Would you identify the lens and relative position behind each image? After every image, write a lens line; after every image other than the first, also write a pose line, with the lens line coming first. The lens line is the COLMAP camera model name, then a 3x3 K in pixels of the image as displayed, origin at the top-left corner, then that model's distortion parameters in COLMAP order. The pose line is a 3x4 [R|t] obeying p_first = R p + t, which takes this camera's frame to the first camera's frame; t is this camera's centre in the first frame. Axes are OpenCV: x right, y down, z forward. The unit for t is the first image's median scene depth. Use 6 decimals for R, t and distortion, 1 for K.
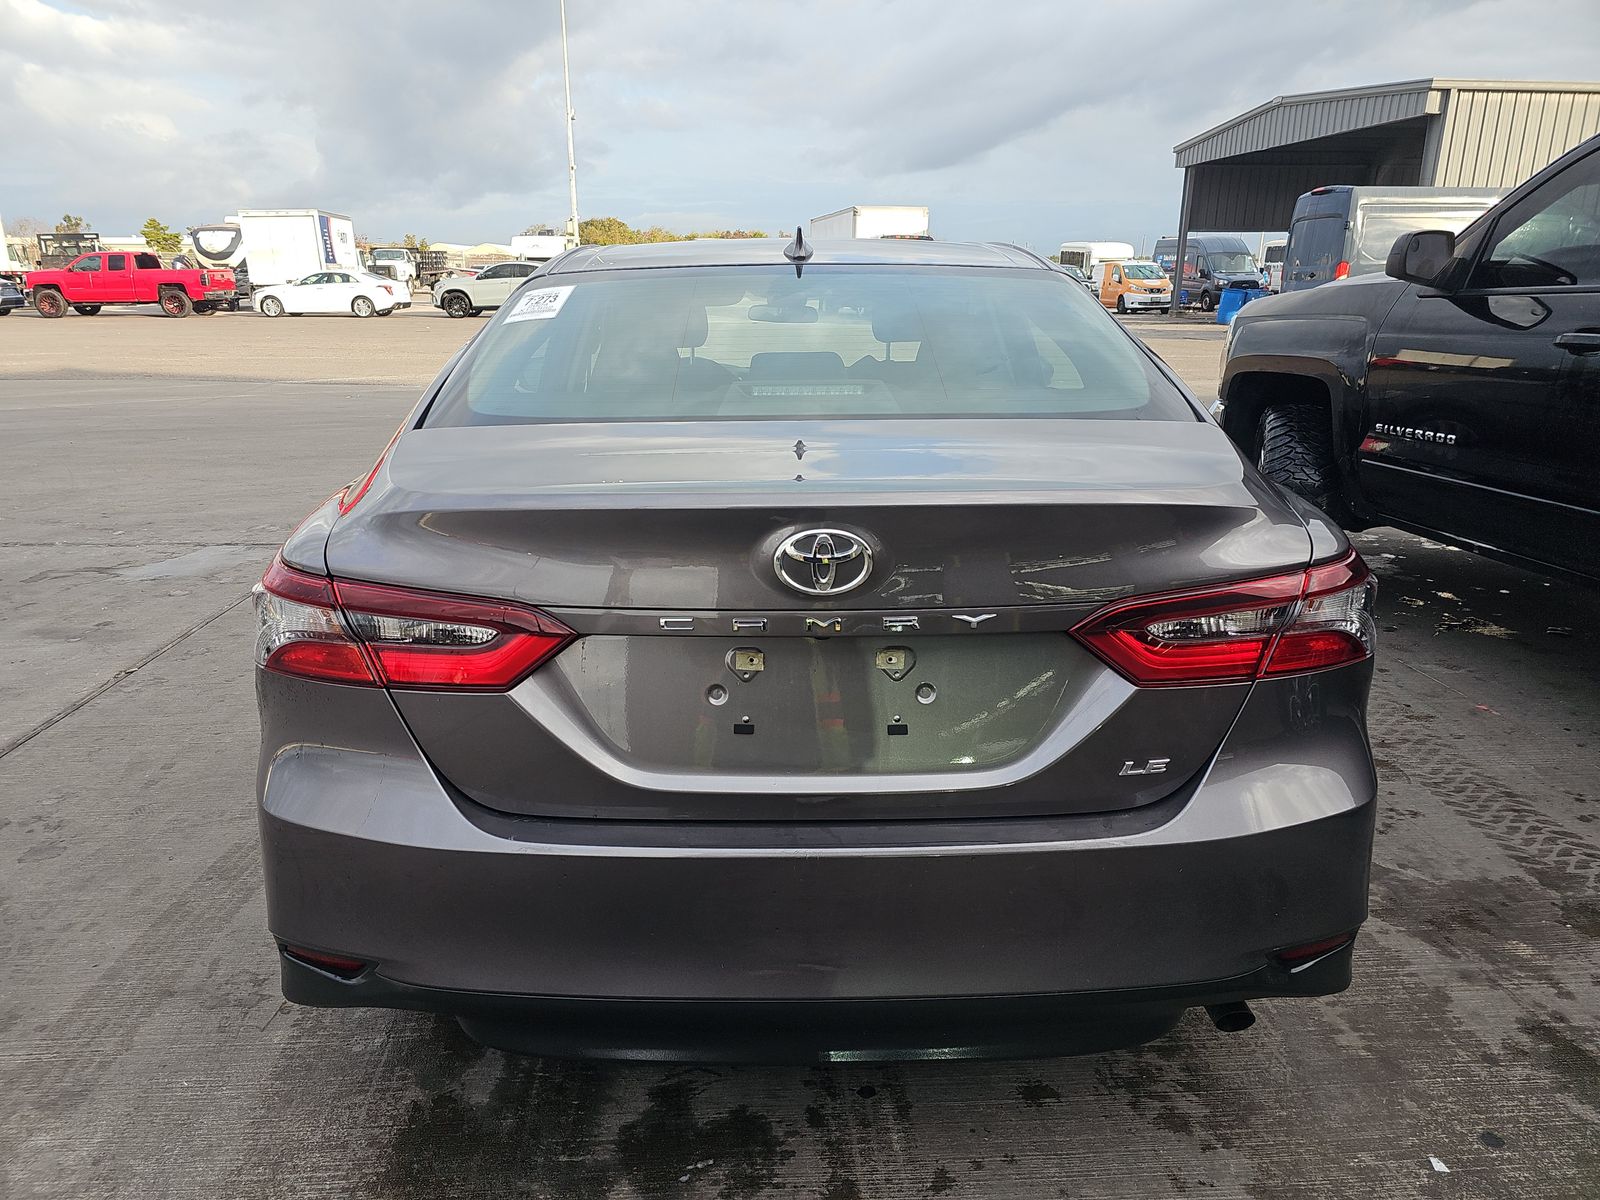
lens RADIAL K [[1065.2, 0, 787.1], [0, 1065.2, 606.8], [0, 0, 1]] dist [0.036171, -0.042700]
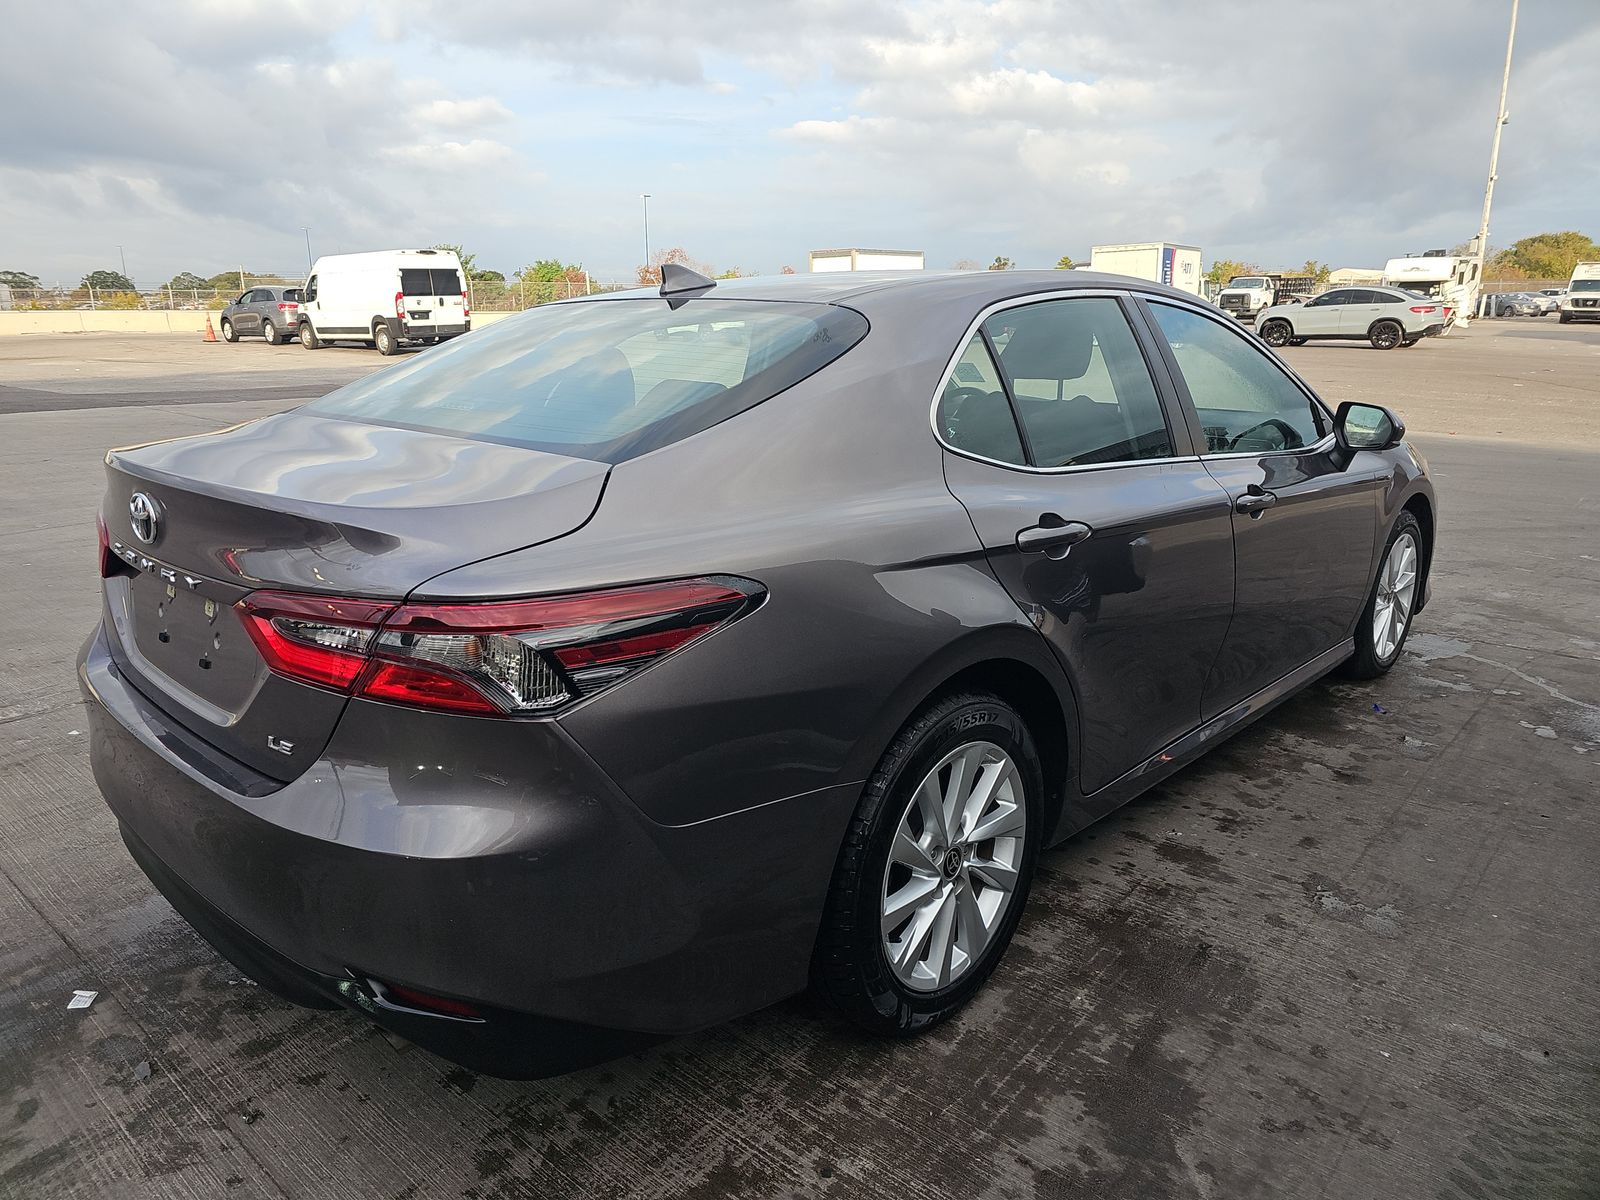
lens RADIAL K [[1065.2, 0, 763.8], [0, 1065.2, 581.0], [0, 0, 1]] dist [0.036171, -0.042700]
pose [[0.705636, 0.168416, -0.688269, 0.079050], [-0.200547, 0.979095, 0.033973, -0.008686], [0.679602, 0.114057, 0.724660, 0.028147]]
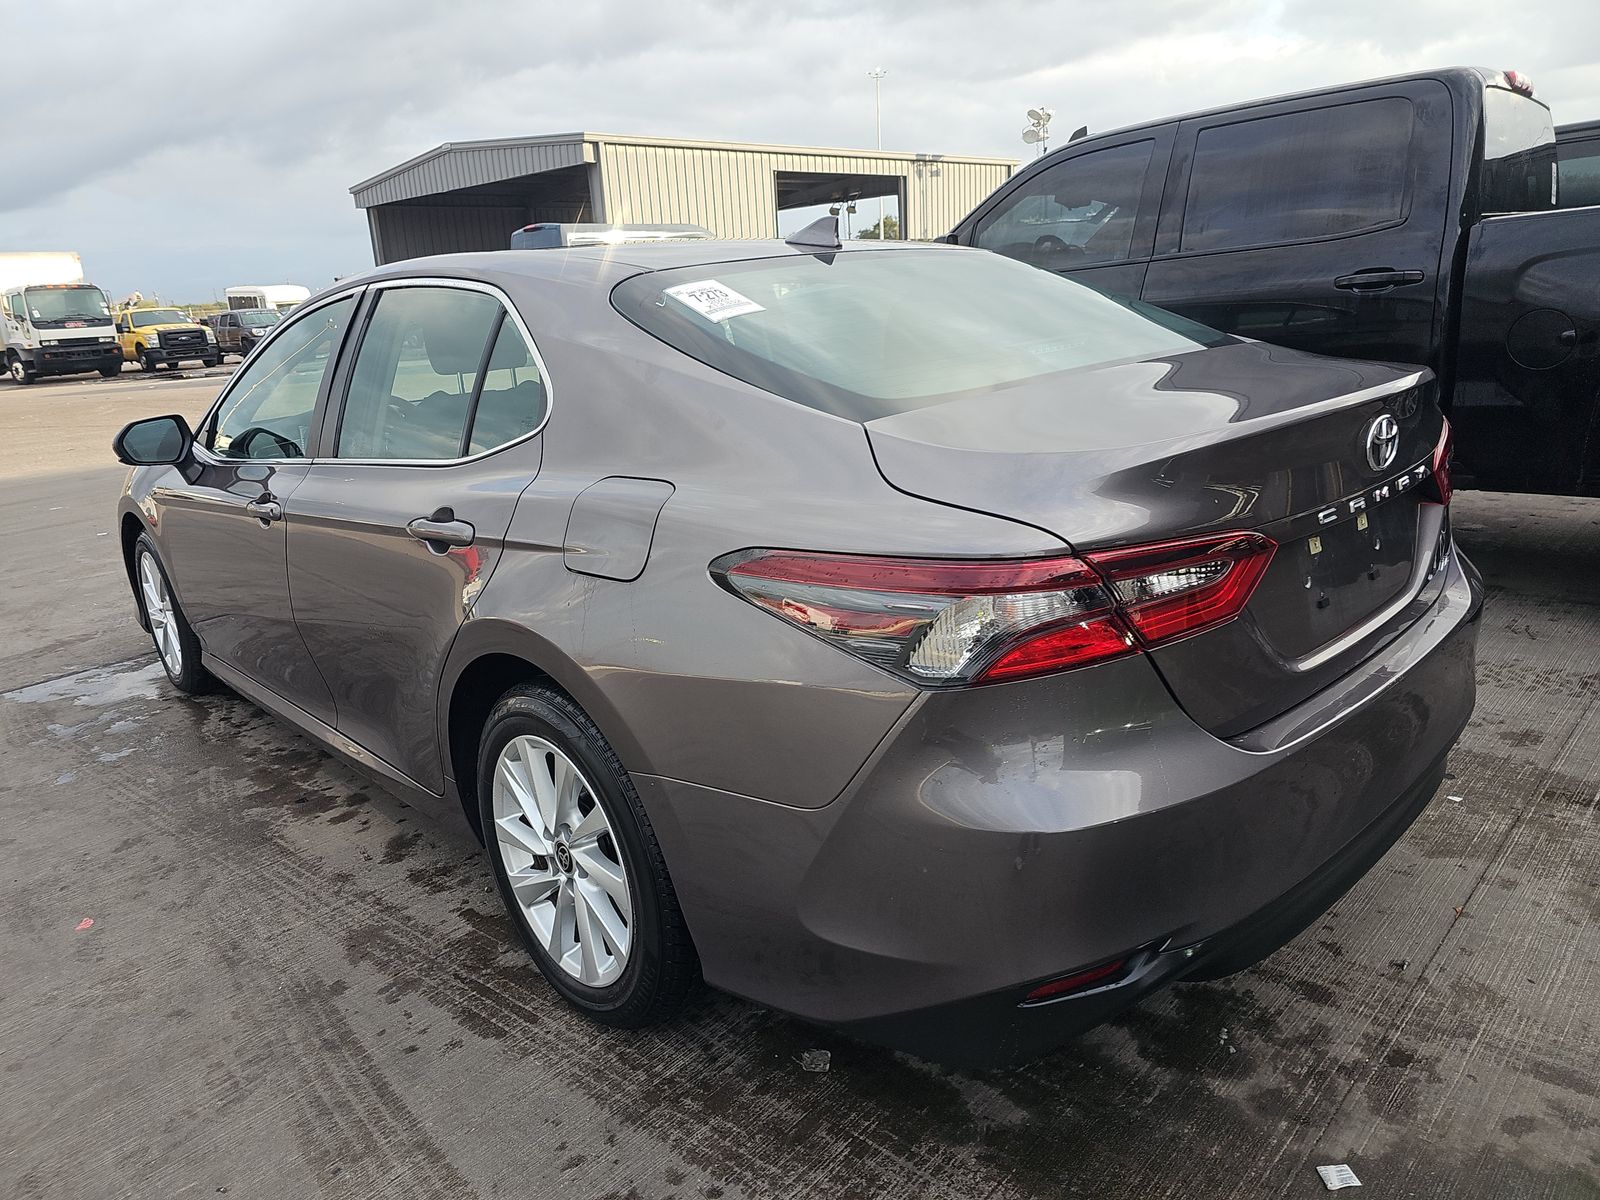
lens RADIAL K [[1065.2, 0, 794.5], [0, 1065.2, 590.8], [0, 0, 1]] dist [0.036171, -0.042700]
pose [[0.735396, -0.224123, 0.639501, -0.067288], [0.255422, 0.965793, 0.044753, -0.005531], [-0.627656, 0.130431, 0.767487, 0.024909]]
